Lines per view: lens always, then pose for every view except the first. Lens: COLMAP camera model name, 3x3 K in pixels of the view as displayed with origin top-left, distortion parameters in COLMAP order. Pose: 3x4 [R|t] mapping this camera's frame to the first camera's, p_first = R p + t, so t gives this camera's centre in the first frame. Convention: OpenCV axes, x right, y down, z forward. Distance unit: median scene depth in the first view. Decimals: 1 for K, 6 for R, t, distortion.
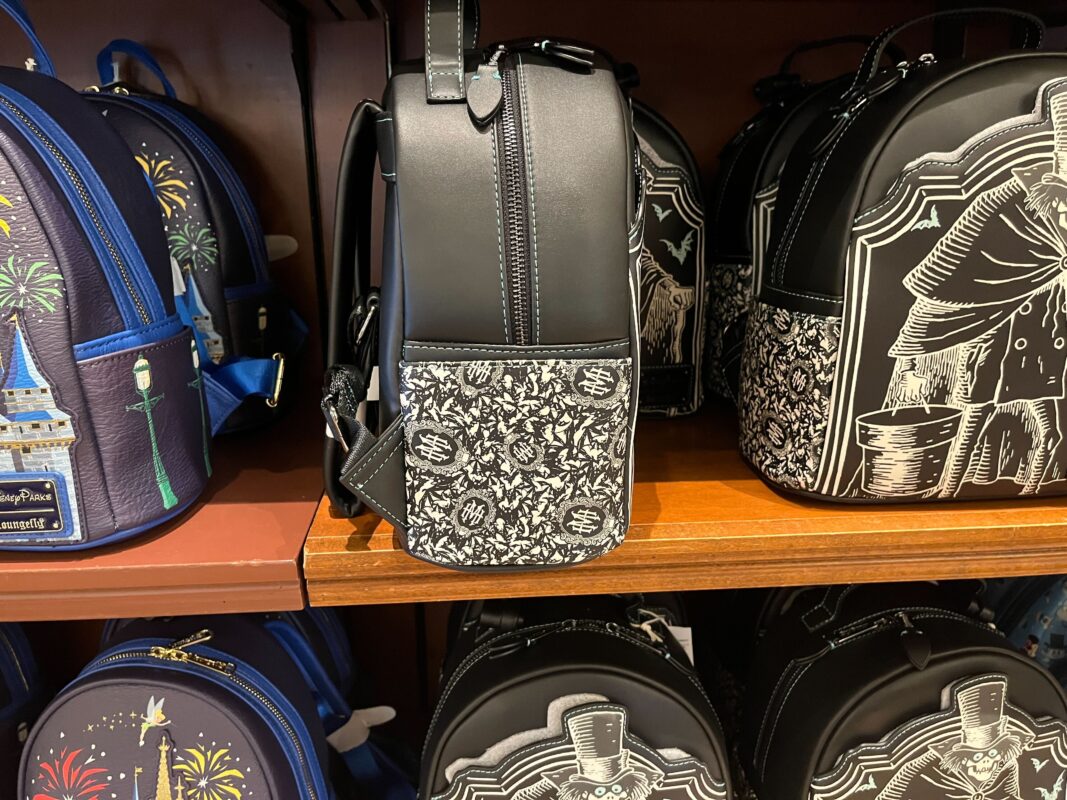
lens RADIAL K [[826.4, 0, 529.3], [0, 826.4, 398.2], [0, 0, 1]] dist [0.065210, -0.128065]
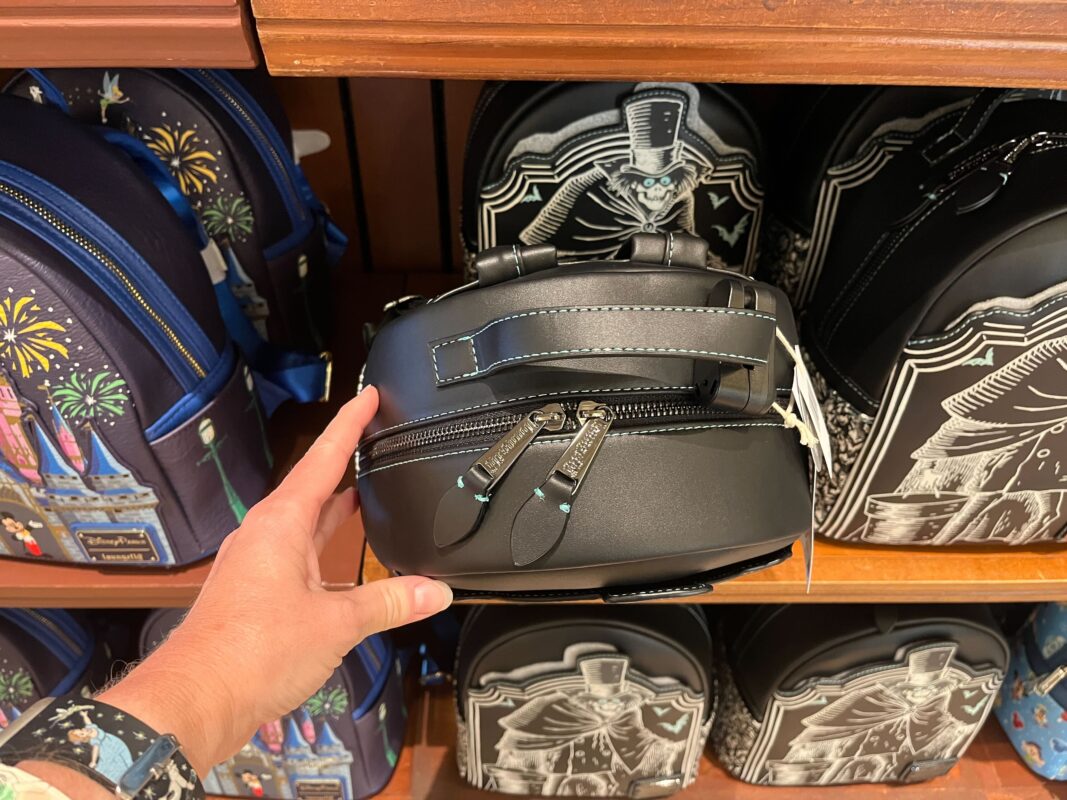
lens RADIAL K [[818.0, 0, 518.7], [0, 818.0, 403.3], [0, 0, 1]] dist [0.052639, -0.106808]
pose [[0.998058, 0.052575, -0.033414, -0.027031], [-0.033188, 0.902687, 0.429017, -0.522276], [0.052718, -0.427075, 0.902678, 0.071900]]
